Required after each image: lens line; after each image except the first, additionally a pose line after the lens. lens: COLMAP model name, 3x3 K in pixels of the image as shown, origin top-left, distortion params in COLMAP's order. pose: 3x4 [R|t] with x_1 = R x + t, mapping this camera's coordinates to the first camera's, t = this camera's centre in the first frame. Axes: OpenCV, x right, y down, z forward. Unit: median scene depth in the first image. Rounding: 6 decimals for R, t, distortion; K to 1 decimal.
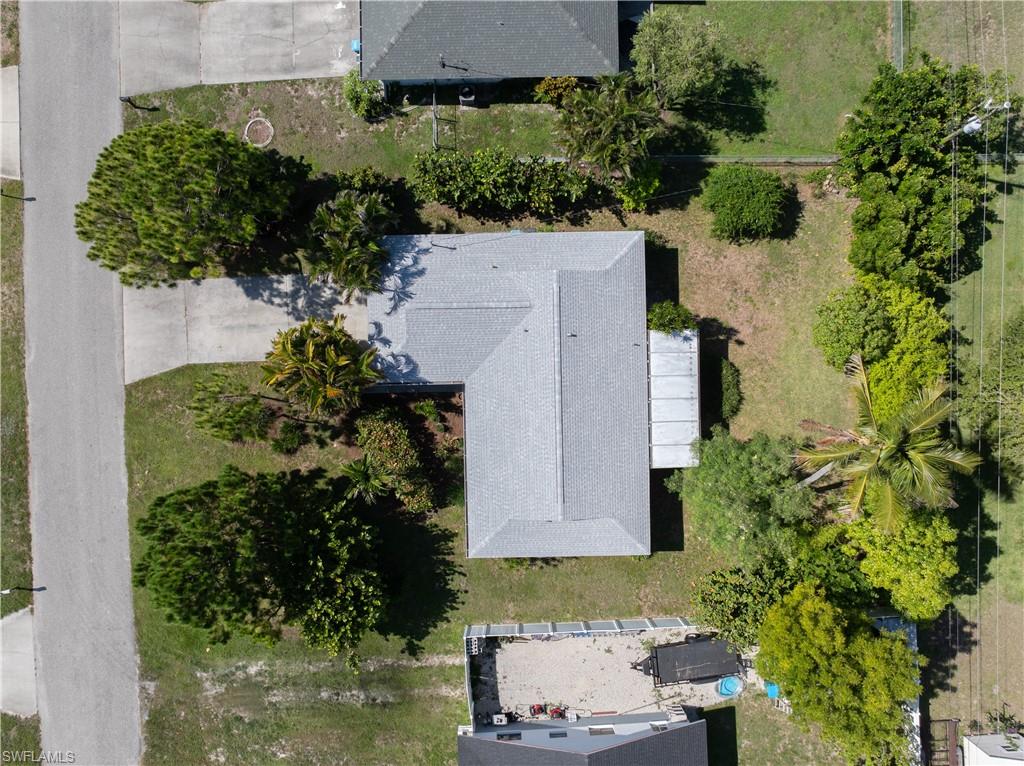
lens RADIAL K [[718.5, 0, 517.1], [0, 718.5, 381.6], [0, 0, 1]] dist [-0.059914, 0.024066]
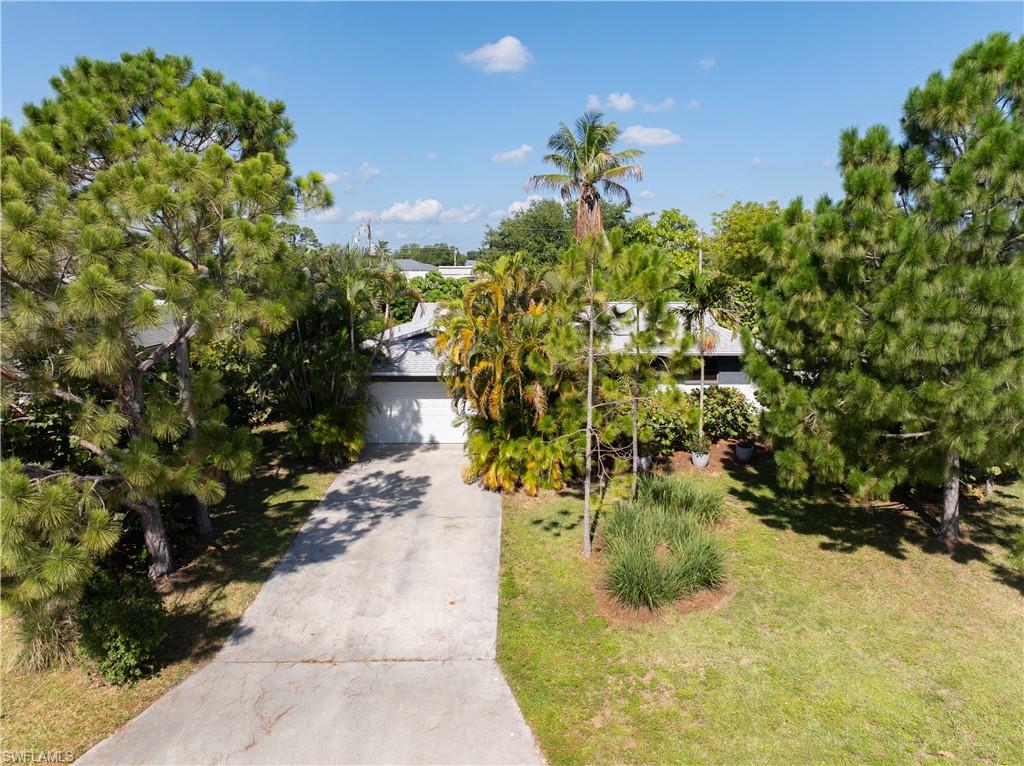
lens RADIAL K [[718.5, 0, 508.9], [0, 718.5, 380.3], [0, 0, 1]] dist [-0.059914, 0.024066]
pose [[0.041587, -0.174764, 0.983732, -0.753427], [0.999042, -0.006166, -0.043329, -0.006249], [0.013638, 0.984591, 0.174340, 0.855032]]
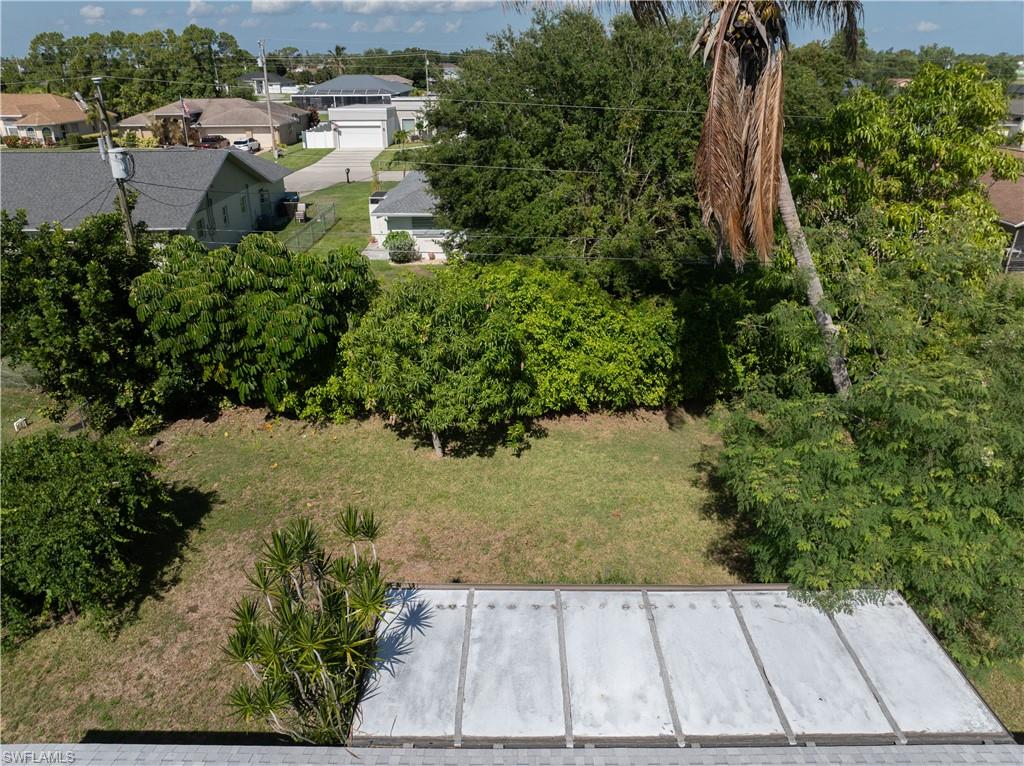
lens RADIAL K [[718.5, 0, 514.4], [0, 718.5, 392.8], [0, 0, 1]] dist [-0.059914, 0.024066]
pose [[0.020095, -0.433171, 0.901088, 0.043047], [0.999764, 0.001216, -0.021711, -0.018204], [0.008309, 0.901311, 0.433093, 0.780672]]
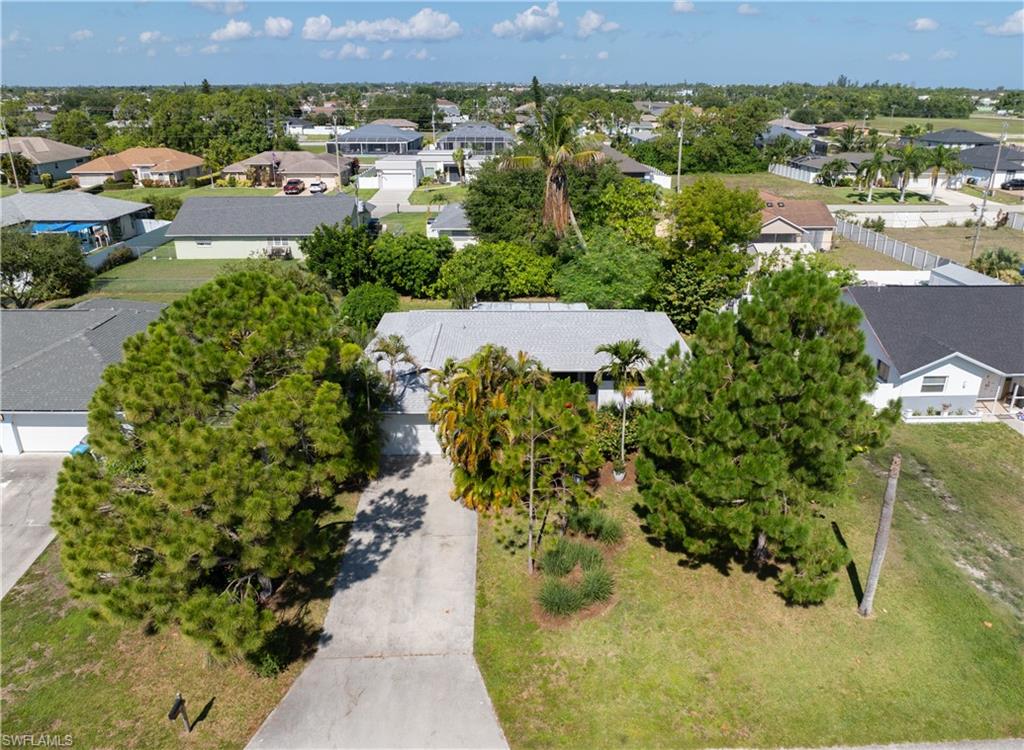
lens RADIAL K [[749.0, 0, 519.8], [0, 749.0, 384.8], [0, 0, 1]] dist [-0.059448, 0.022484]
pose [[0.005597, -0.381114, 0.924511, -0.924282], [0.999960, -0.004335, -0.007840, 0.015451], [0.006996, 0.924518, 0.381075, 0.616659]]
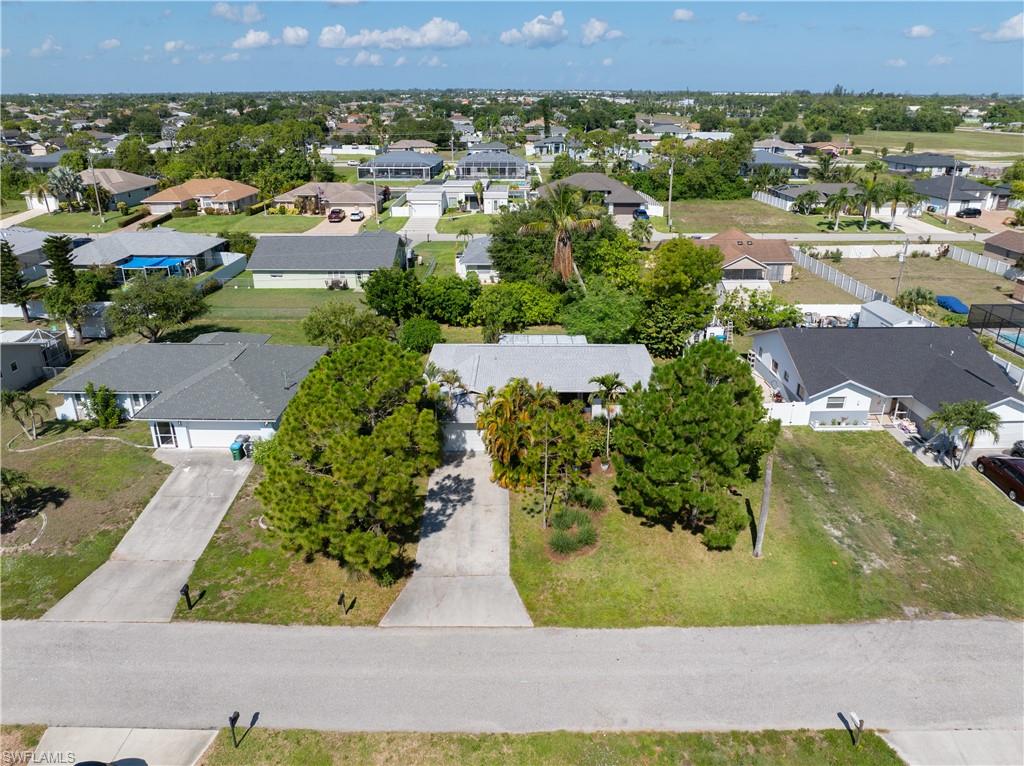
lens RADIAL K [[718.5, 0, 510.0], [0, 718.5, 383.3], [0, 0, 1]] dist [-0.059914, 0.024066]
pose [[0.029385, -0.386698, 0.921738, -1.206929], [0.999517, 0.002047, -0.031006, 0.001912], [0.010103, 0.922204, 0.386572, 0.458242]]
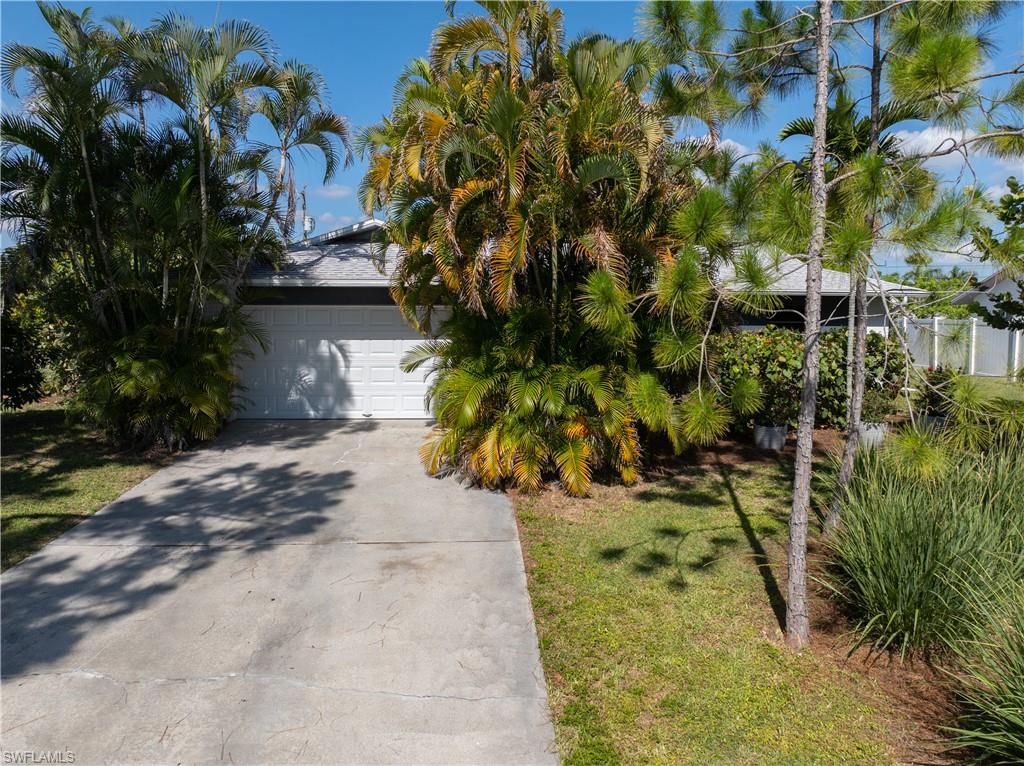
lens RADIAL K [[718.5, 0, 517.7], [0, 718.5, 379.1], [0, 0, 1]] dist [-0.059914, 0.024066]
pose [[-0.037417, -0.102714, 0.994007, -0.503885], [0.999230, -0.015613, 0.036001, -0.037507], [0.011822, 0.994588, 0.103219, 0.956634]]
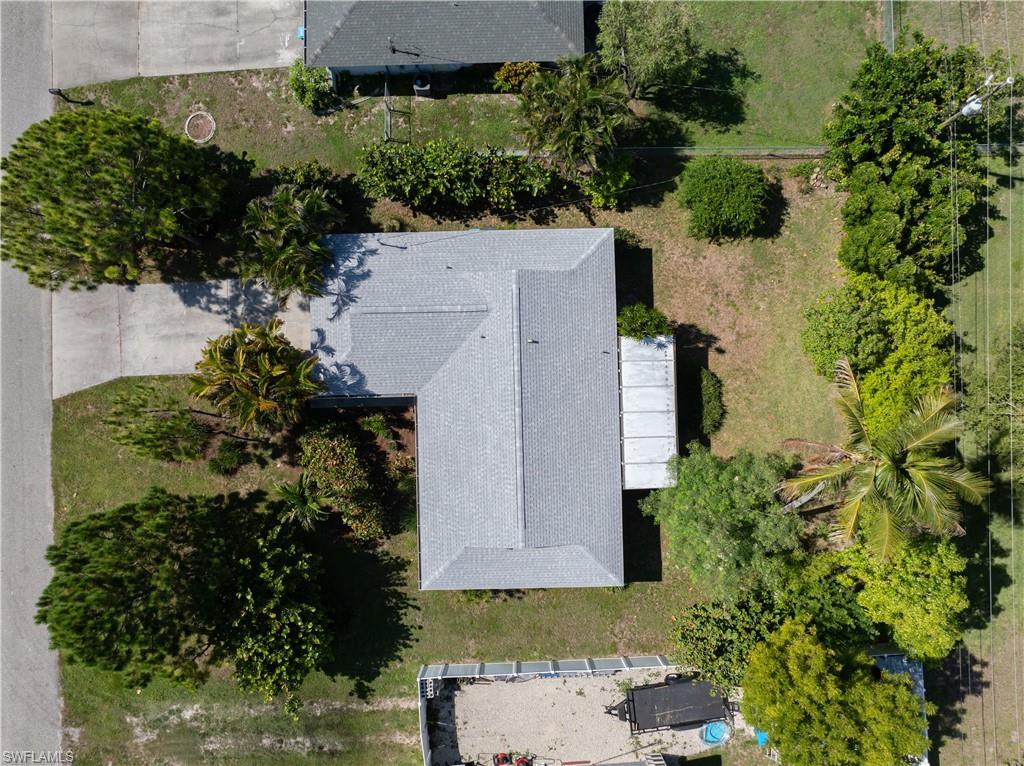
lens RADIAL K [[718.5, 0, 515.7], [0, 718.5, 381.3], [0, 0, 1]] dist [-0.059914, 0.024066]
pose [[0.999989, -0.003720, -0.002755, 0.052924], [0.003623, 0.999401, -0.034410, 0.014895], [0.002882, 0.034400, 0.999404, 0.091046]]
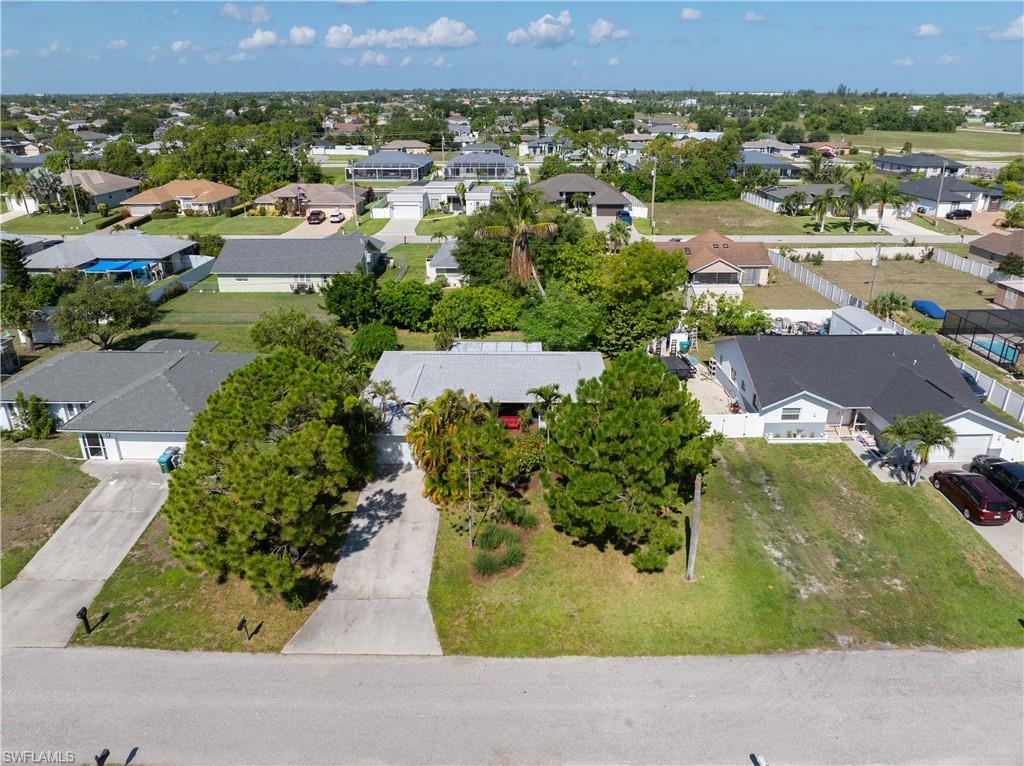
lens RADIAL K [[718.5, 0, 511.1], [0, 718.5, 384.0], [0, 0, 1]] dist [-0.059914, 0.024066]
pose [[0.034238, -0.387568, 0.921205, -1.158980], [0.999357, 0.003438, -0.035696, 0.104295], [0.010668, 0.921835, 0.387436, 0.459442]]
